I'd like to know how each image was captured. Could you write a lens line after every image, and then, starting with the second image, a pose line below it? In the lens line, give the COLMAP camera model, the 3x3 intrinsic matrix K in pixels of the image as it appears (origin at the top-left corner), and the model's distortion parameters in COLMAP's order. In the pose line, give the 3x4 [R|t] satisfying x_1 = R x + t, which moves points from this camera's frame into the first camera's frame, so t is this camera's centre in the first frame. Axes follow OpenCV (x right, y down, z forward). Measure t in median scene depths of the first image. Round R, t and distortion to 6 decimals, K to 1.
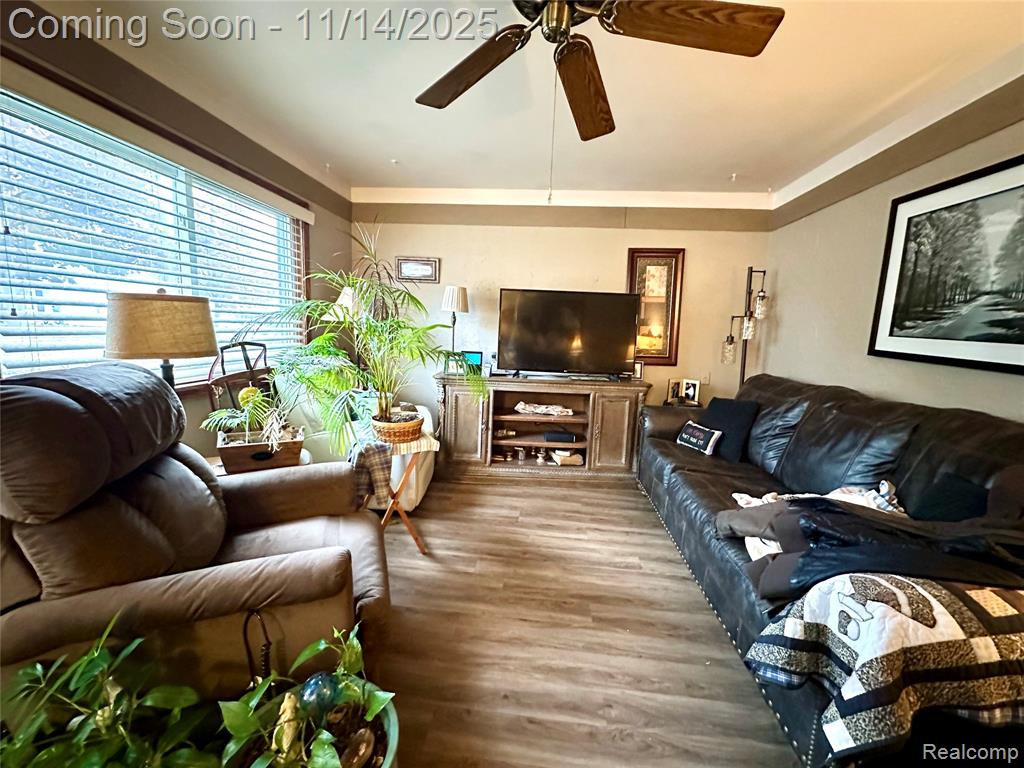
lens RADIAL K [[408.1, 0, 512.0], [0, 408.1, 384.0], [0, 0, 1]] dist [-0.004392, 0.000188]
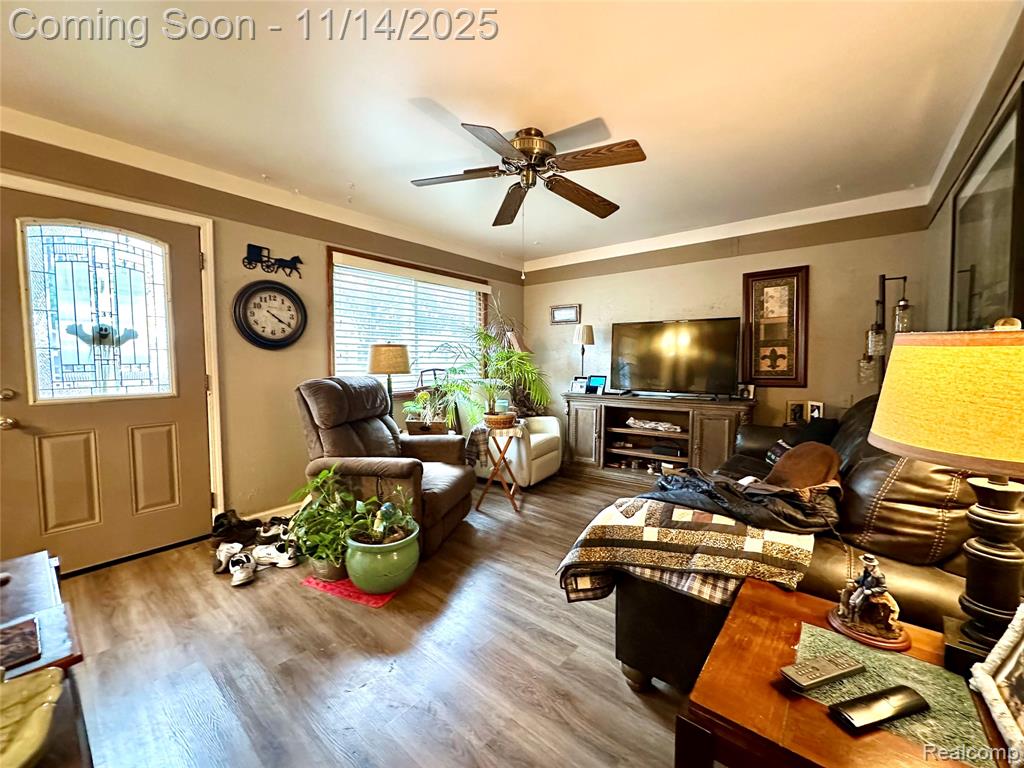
lens RADIAL K [[408.1, 0, 512.0], [0, 408.1, 384.0], [0, 0, 1]] dist [-0.004392, 0.000188]
pose [[0.825423, -0.006051, -0.564483, 0.416916], [-0.045847, 0.995921, -0.077715, 0.057455], [0.562650, 0.090028, 0.821778, -0.168779]]
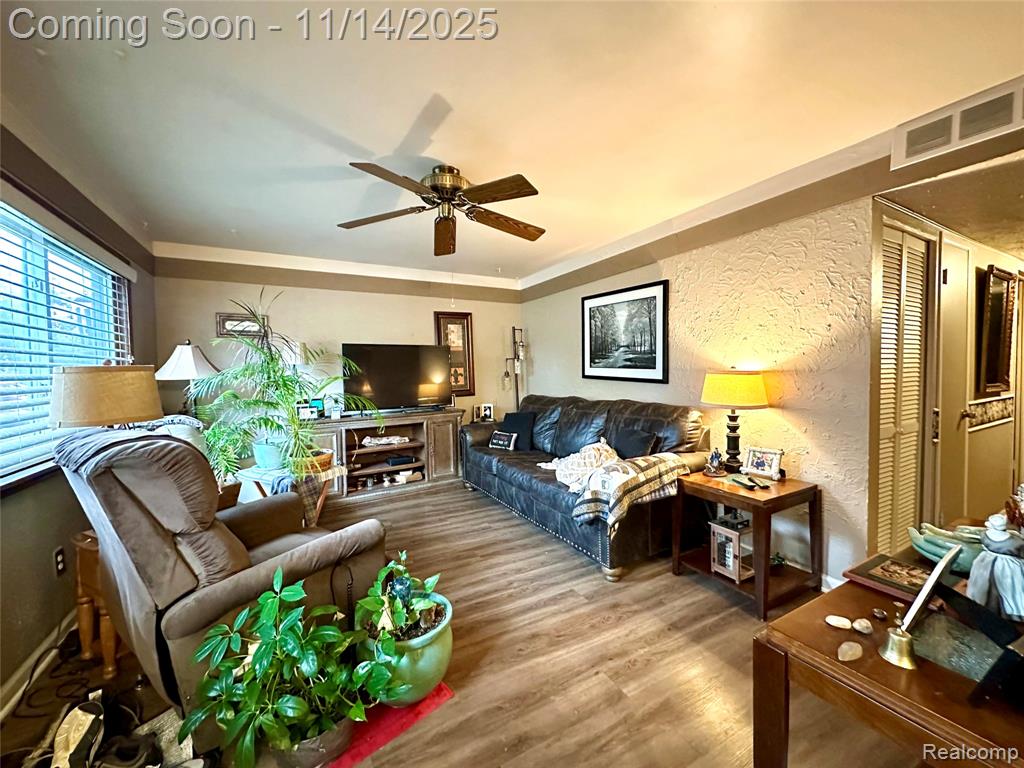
lens RADIAL K [[408.1, 0, 512.0], [0, 408.1, 384.0], [0, 0, 1]] dist [-0.004392, 0.000188]
pose [[0.826723, -0.073744, 0.557755, -0.291853], [0.127145, 0.990214, -0.057536, 0.014609], [-0.548054, 0.118482, 0.828009, -0.244244]]
